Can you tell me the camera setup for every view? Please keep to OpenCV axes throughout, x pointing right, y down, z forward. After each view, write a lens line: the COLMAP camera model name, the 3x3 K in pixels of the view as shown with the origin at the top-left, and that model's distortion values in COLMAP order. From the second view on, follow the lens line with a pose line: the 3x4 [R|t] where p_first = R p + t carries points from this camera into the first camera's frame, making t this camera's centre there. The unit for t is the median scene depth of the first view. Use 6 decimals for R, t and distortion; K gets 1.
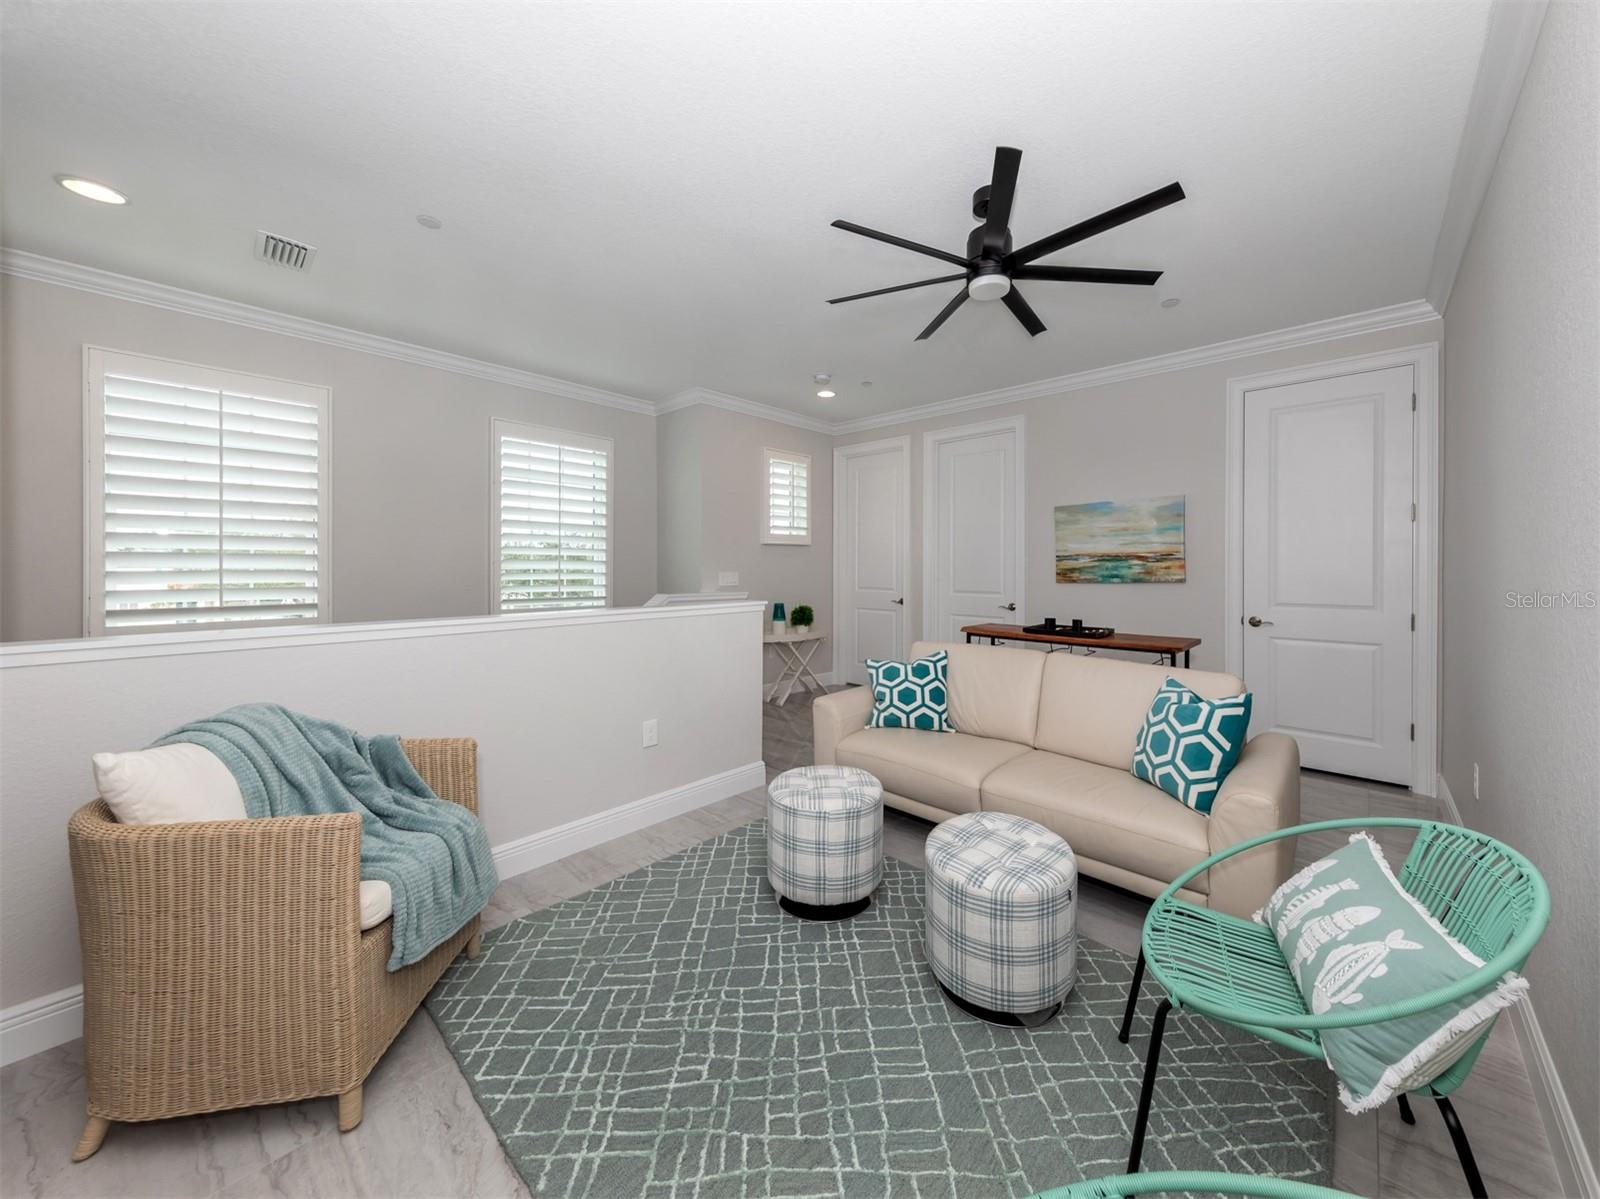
lens RADIAL K [[614.3, 0, 807.7], [0, 614.3, 540.4], [0, 0, 1]] dist [0.013906, -0.000120]
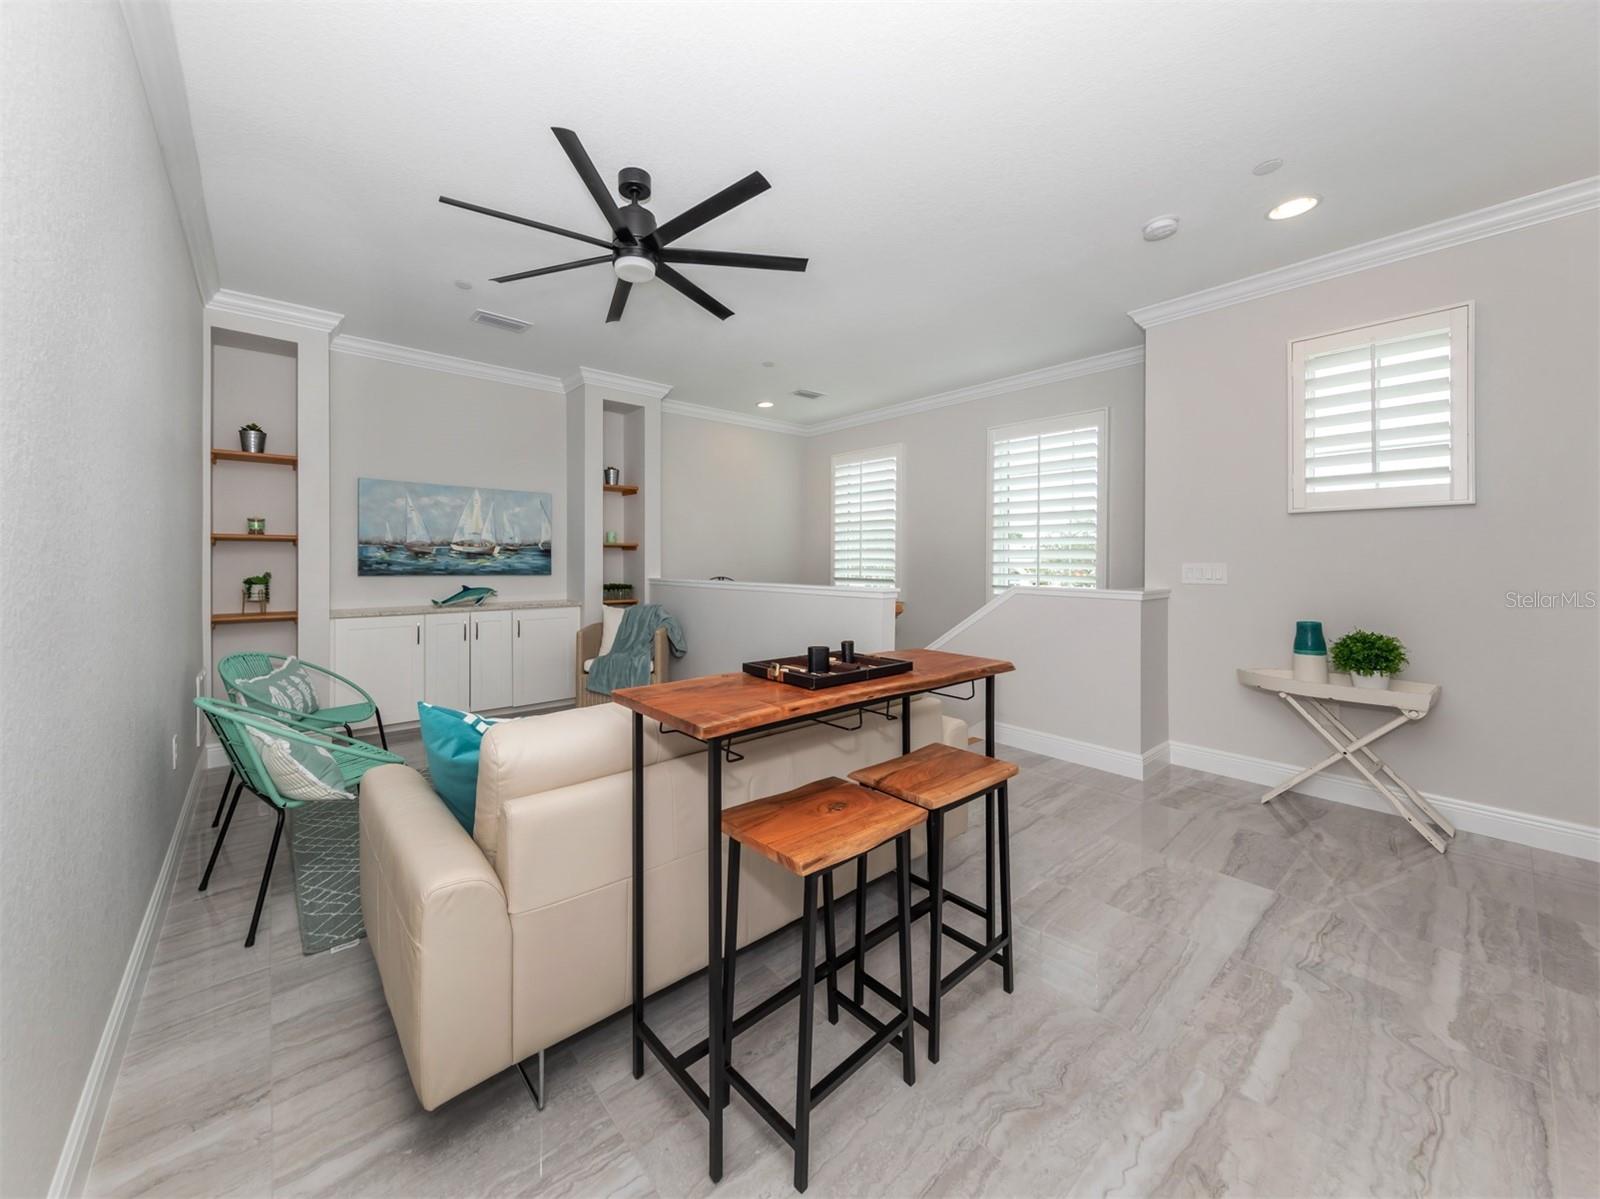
lens RADIAL K [[564.5, 0, 799.2], [0, 564.5, 555.9], [0, 0, 1]] dist [0.000134, -0.000037]
pose [[-0.130849, -0.002637, -0.991399, 0.505406], [0.048693, 0.998772, -0.009083, 0.027551], [0.990206, -0.049463, -0.130560, 0.626022]]
